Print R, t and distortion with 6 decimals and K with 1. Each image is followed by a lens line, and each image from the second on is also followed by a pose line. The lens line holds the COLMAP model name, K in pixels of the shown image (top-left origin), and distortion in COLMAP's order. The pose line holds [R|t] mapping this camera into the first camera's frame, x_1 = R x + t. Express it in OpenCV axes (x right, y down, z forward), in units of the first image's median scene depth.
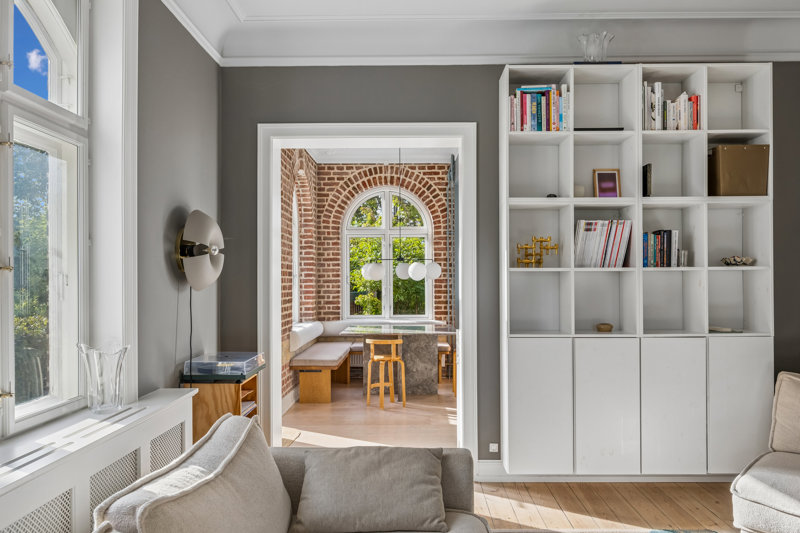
lens RADIAL K [[604.2, 0, 400.7], [0, 604.2, 275.2], [0, 0, 1]] dist [-0.010652, -0.008371]
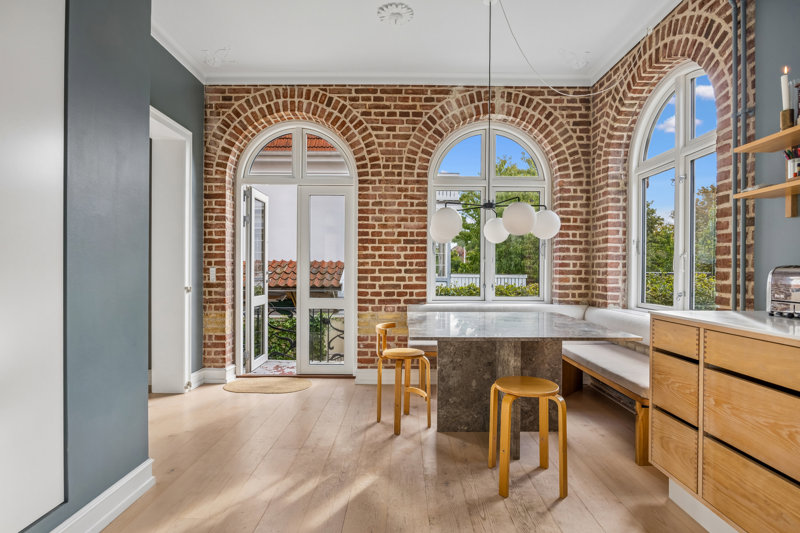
lens RADIAL K [[408.4, 0, 407.5], [0, 408.4, 266.3], [0, 0, 1]] dist [-0.002332, 0.000003]
pose [[0.046661, -0.001806, -0.998909, 0.336072], [-0.010733, 0.999940, -0.002309, 0.032364], [0.998853, 0.010829, 0.046639, 0.766141]]
